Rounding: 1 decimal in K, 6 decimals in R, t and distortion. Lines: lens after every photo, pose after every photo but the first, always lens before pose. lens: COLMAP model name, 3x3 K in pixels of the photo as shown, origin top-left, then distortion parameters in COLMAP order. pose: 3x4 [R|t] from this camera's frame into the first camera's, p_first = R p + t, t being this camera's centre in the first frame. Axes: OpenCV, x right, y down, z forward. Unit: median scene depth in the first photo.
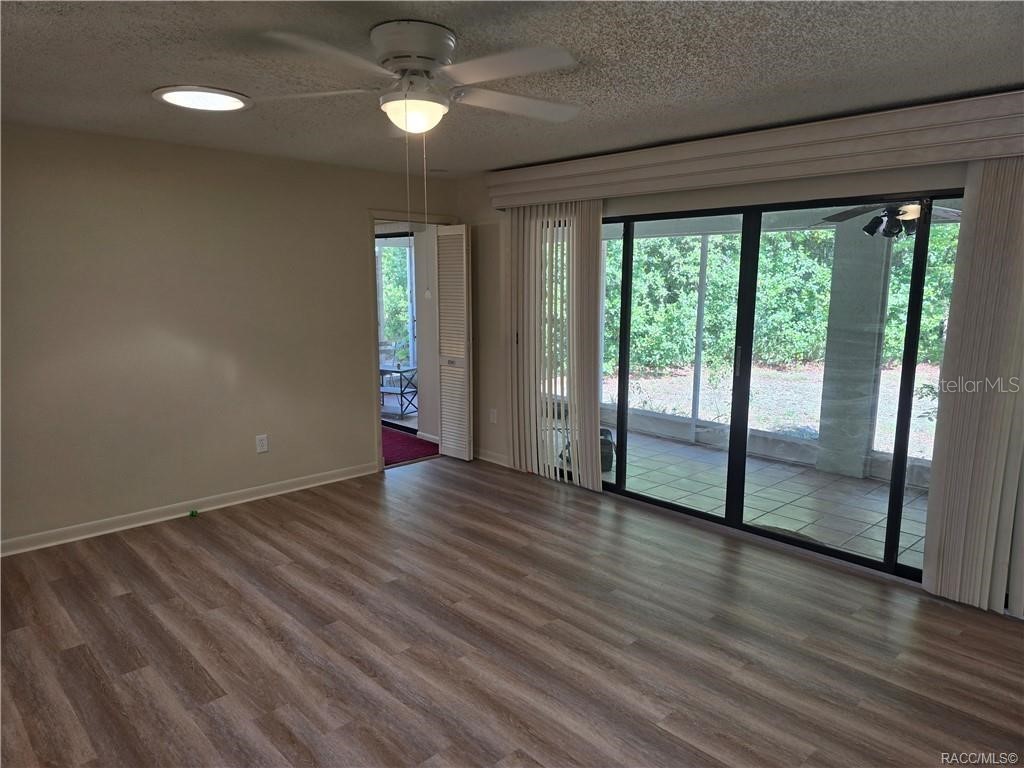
lens RADIAL K [[690.3, 0, 507.6], [0, 690.3, 387.6], [0, 0, 1]] dist [0.072274, -0.064773]
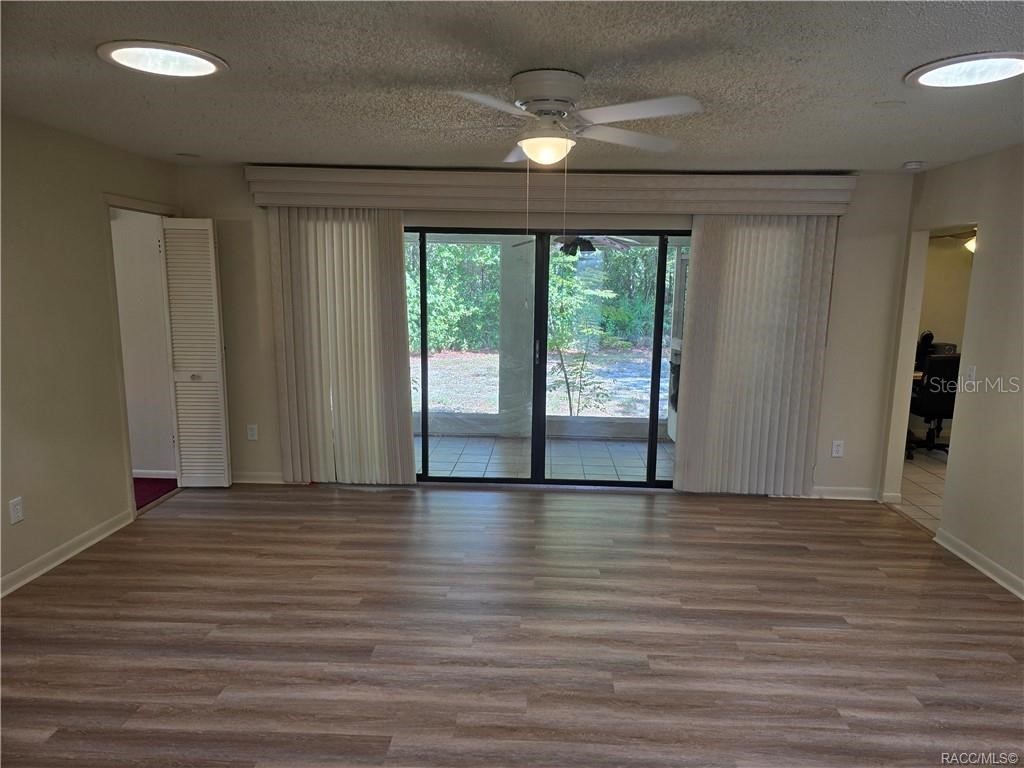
lens RADIAL K [[690.3, 0, 529.1], [0, 690.3, 391.5], [0, 0, 1]] dist [0.072274, -0.064773]
pose [[0.706301, -0.105747, 0.699969, -0.600988], [0.098685, 0.993833, 0.050565, -0.033349], [-0.701000, 0.033362, 0.712381, 0.132016]]
